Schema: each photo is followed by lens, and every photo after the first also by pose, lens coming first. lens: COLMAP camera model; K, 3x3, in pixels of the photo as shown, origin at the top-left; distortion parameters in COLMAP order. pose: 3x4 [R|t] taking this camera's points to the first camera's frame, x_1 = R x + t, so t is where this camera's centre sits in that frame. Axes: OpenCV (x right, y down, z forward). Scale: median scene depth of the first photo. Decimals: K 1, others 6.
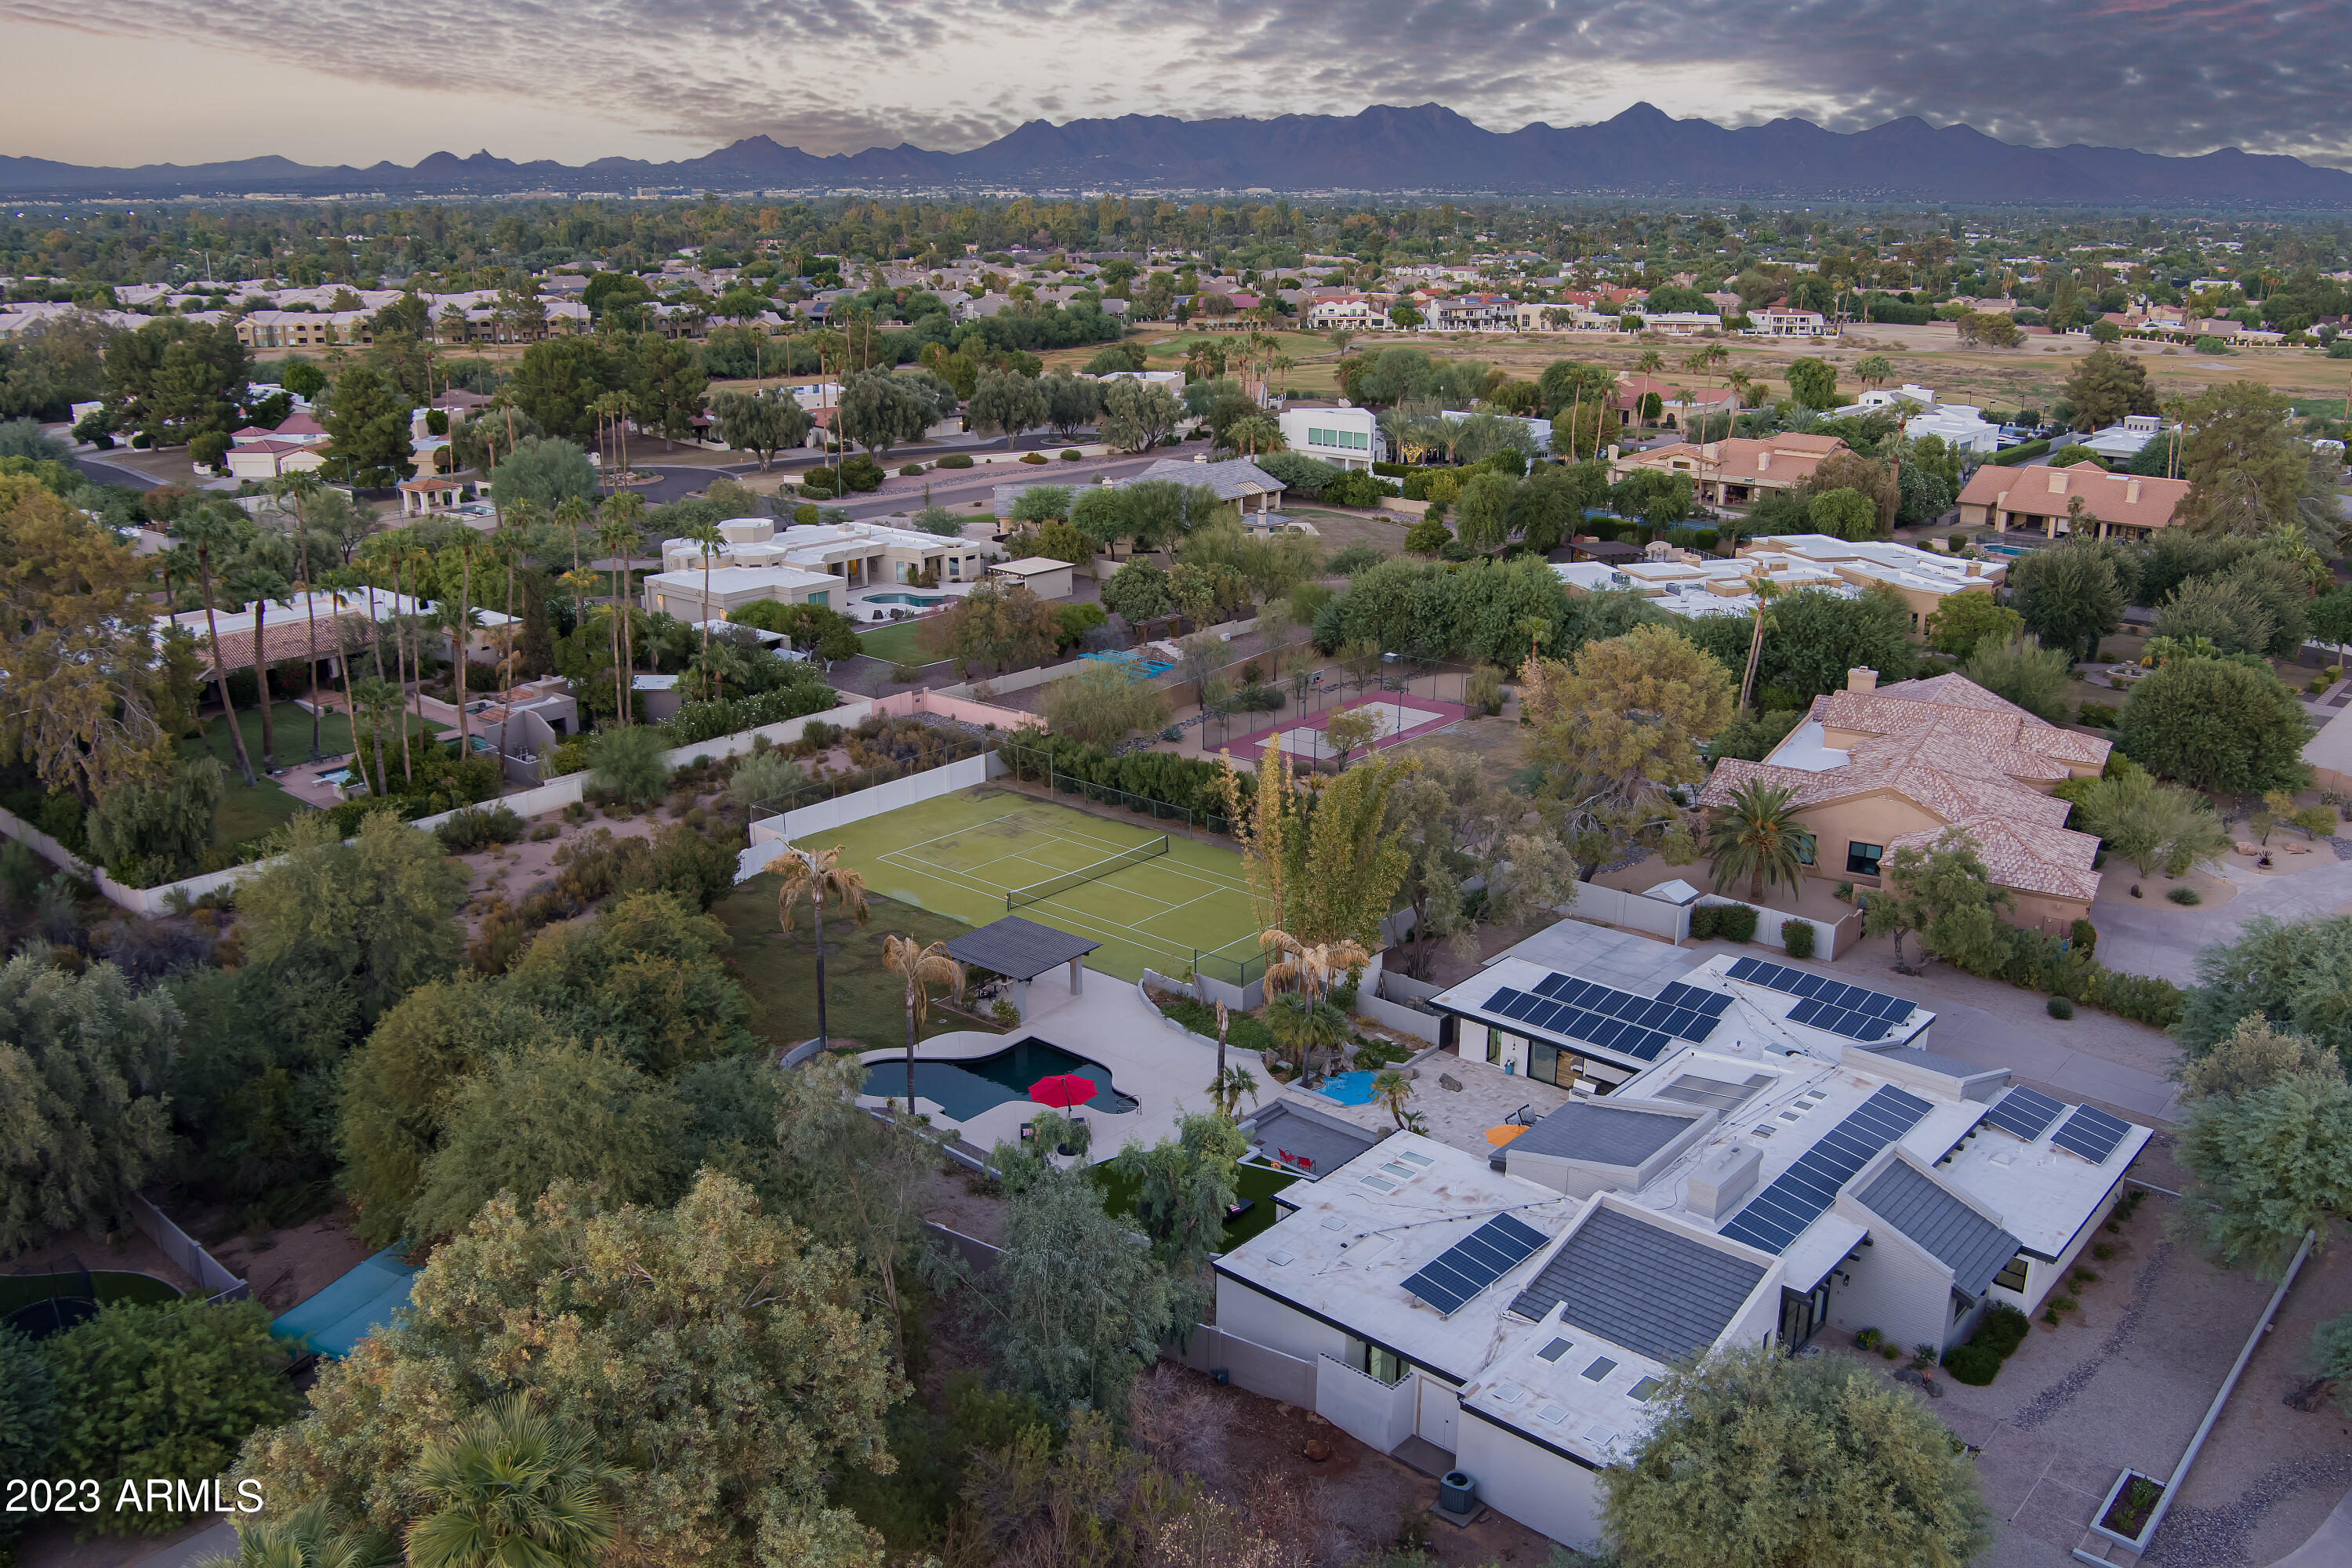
lens RADIAL K [[1926.6, 0, 1176.0], [0, 1926.6, 784.0], [0, 0, 1]] dist [-0.061354, 0.011469]
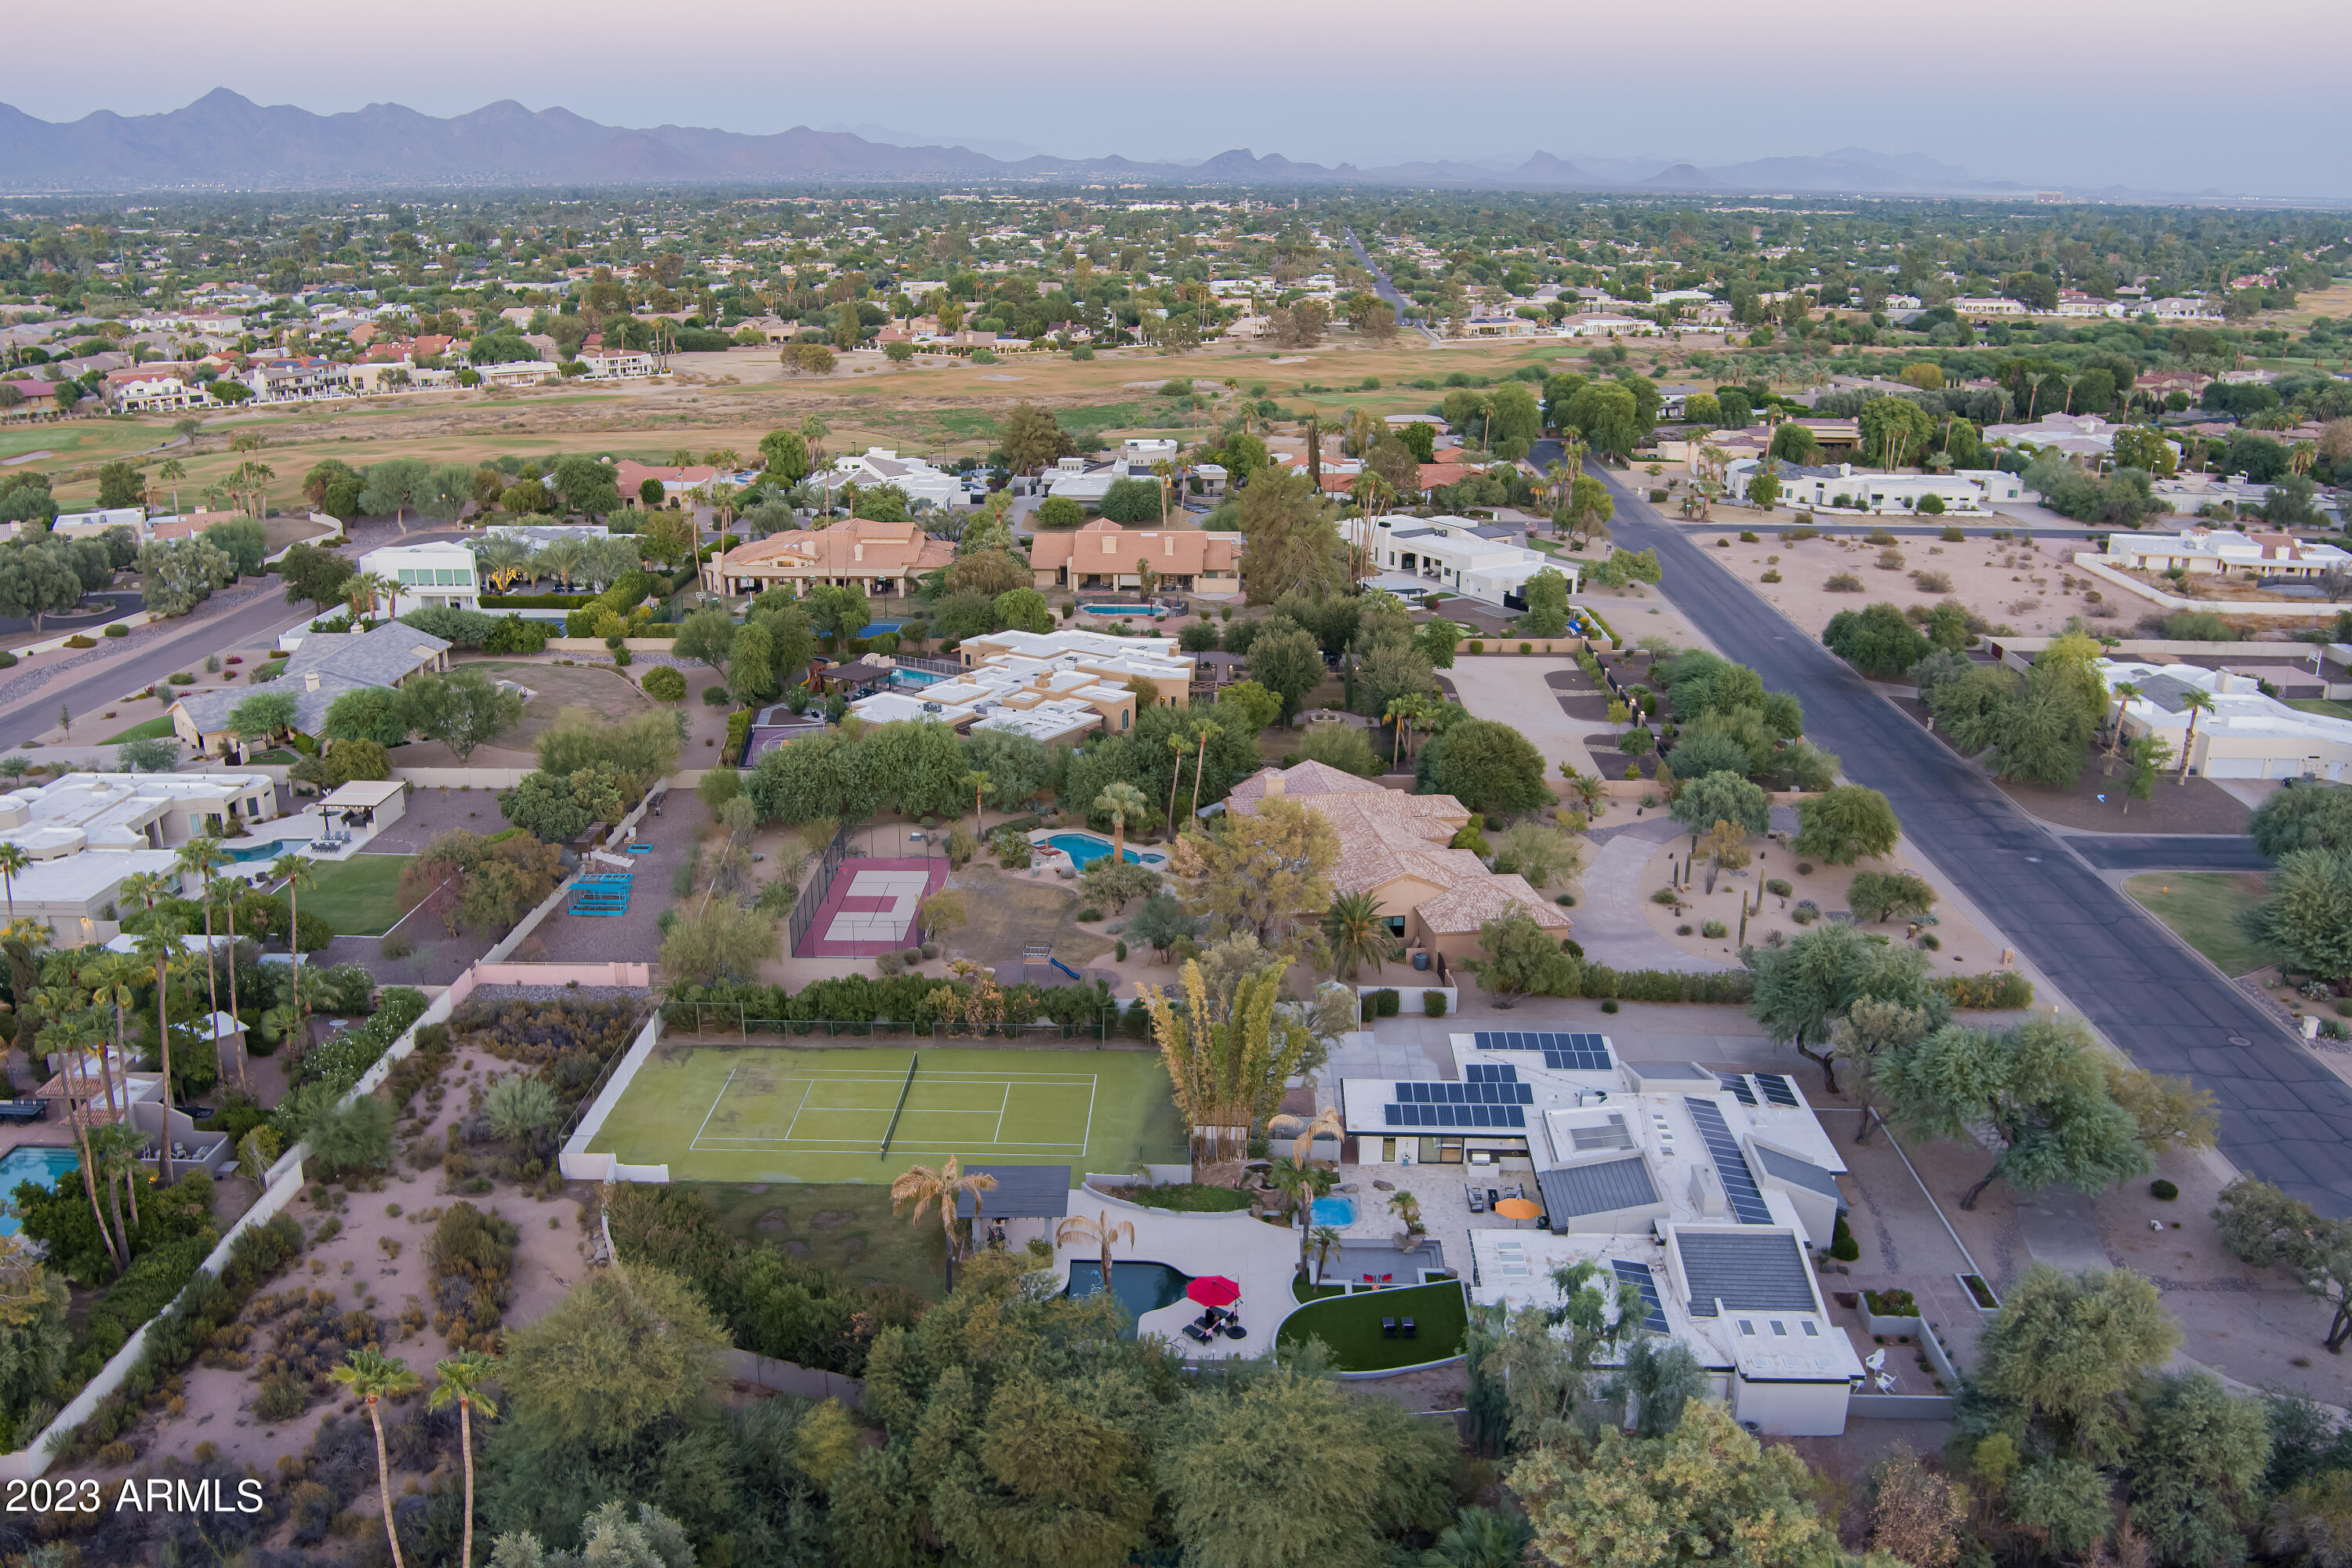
lens RADIAL K [[1926.6, 0, 1176.0], [0, 1926.6, 784.0], [0, 0, 1]] dist [-0.061354, 0.011469]
pose [[0.780036, -0.194372, 0.594780, -0.236823], [0.188782, 0.979342, 0.072464, -0.080867], [-0.596578, 0.055759, 0.800616, -0.001423]]
